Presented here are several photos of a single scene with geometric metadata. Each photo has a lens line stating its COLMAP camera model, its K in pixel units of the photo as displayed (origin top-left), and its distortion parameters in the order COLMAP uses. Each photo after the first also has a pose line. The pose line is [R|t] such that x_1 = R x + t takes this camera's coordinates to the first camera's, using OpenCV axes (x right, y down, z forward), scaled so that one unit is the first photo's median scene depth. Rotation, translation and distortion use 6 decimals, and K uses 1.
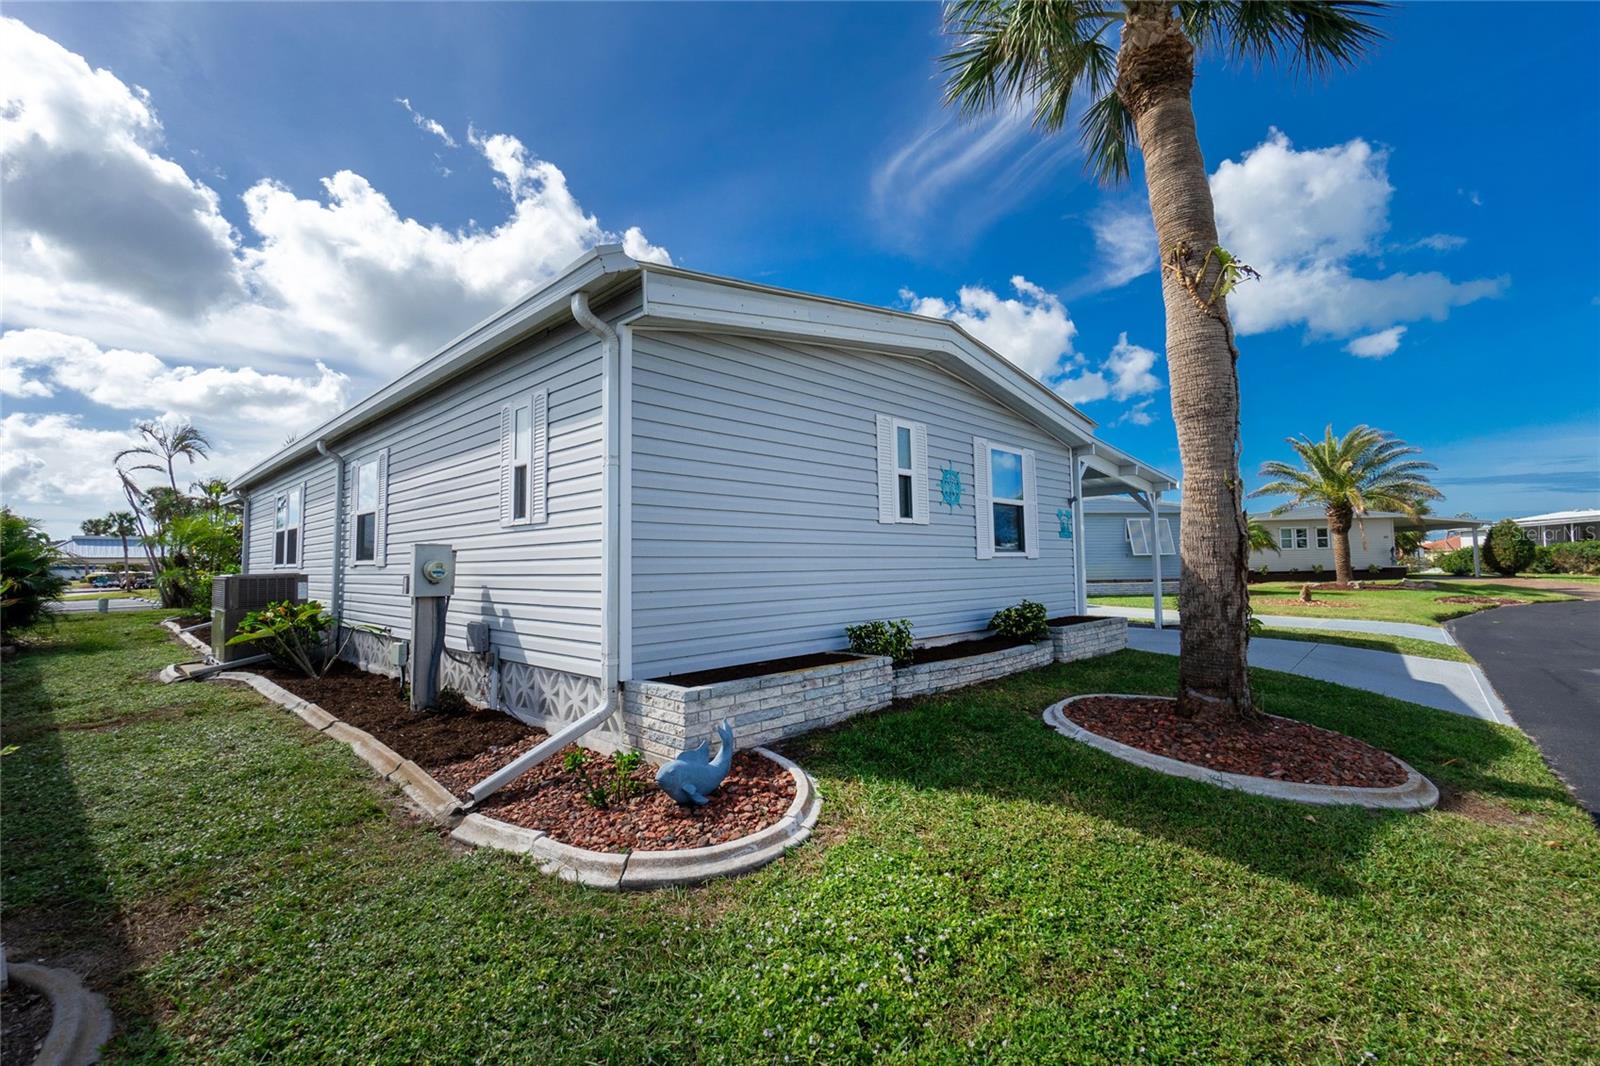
lens RADIAL K [[703.5, 0, 798.6], [0, 703.5, 517.4], [0, 0, 1]] dist [-0.000680, -0.000102]
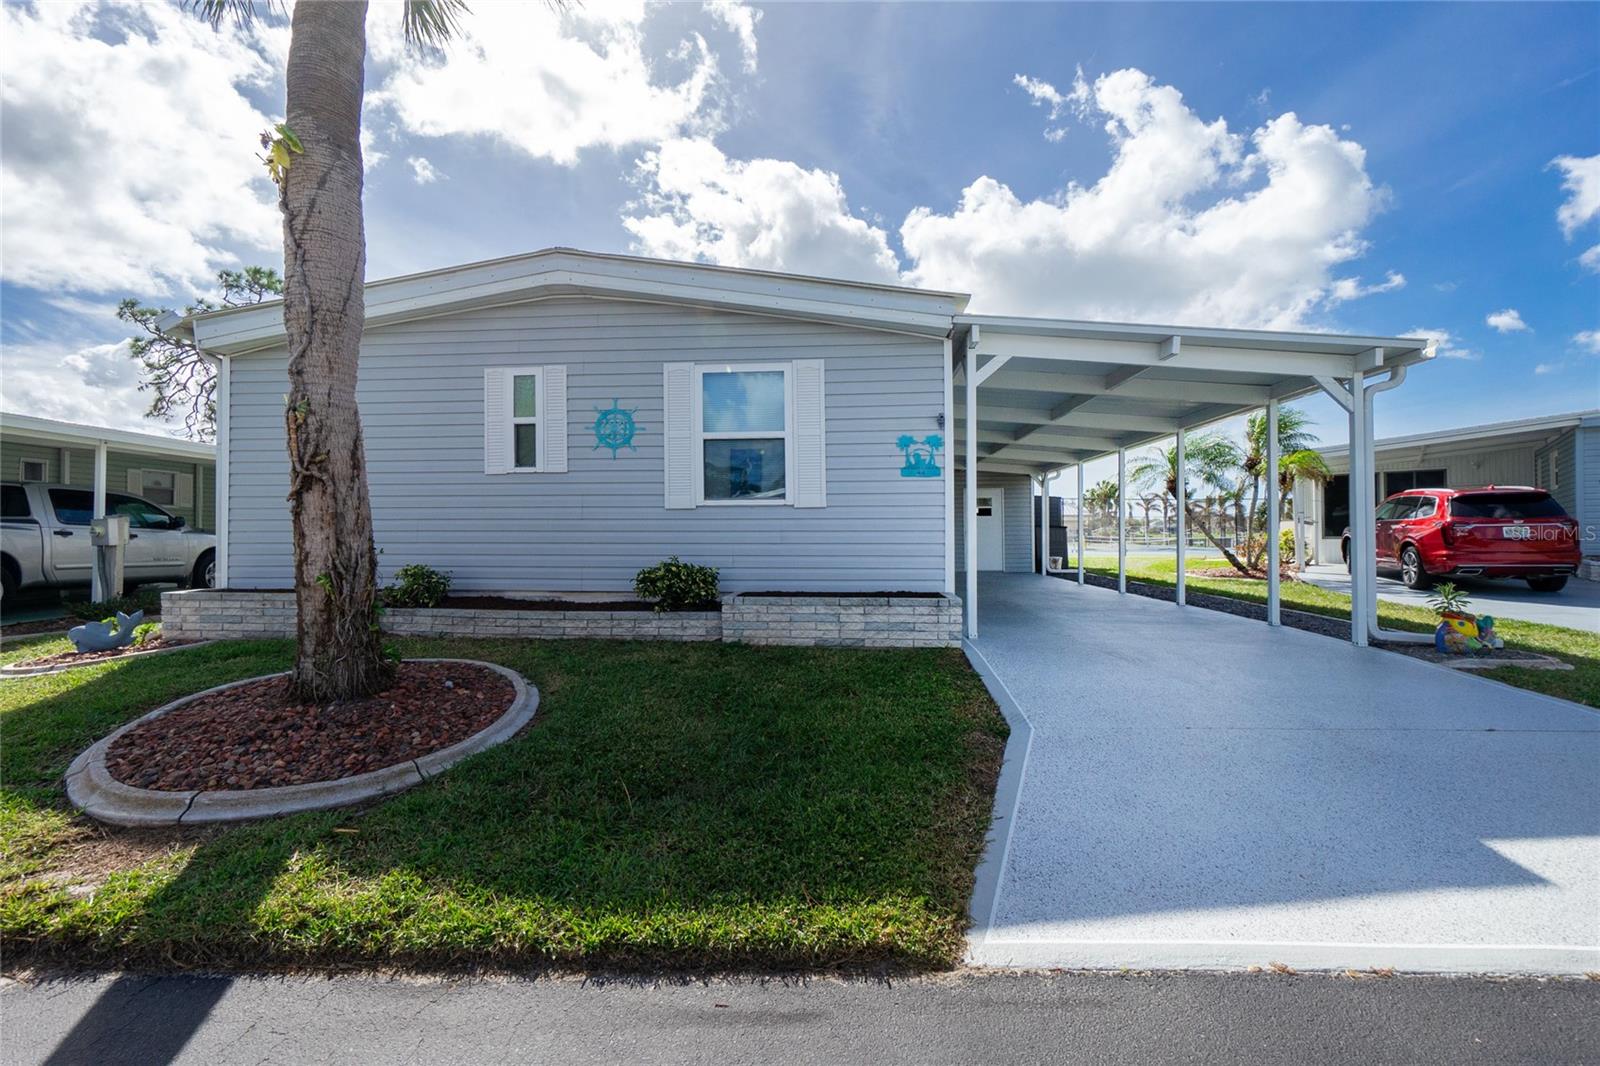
lens RADIAL K [[719.3, 0, 800.0], [0, 719.3, 533.0], [0, 0, 1]] dist [-0.001183, -0.000075]
pose [[0.635067, 0.006609, -0.772429, 1.046840], [0.045700, 0.997890, 0.046111, 0.056481], [0.771104, -0.064583, 0.633425, 0.580188]]
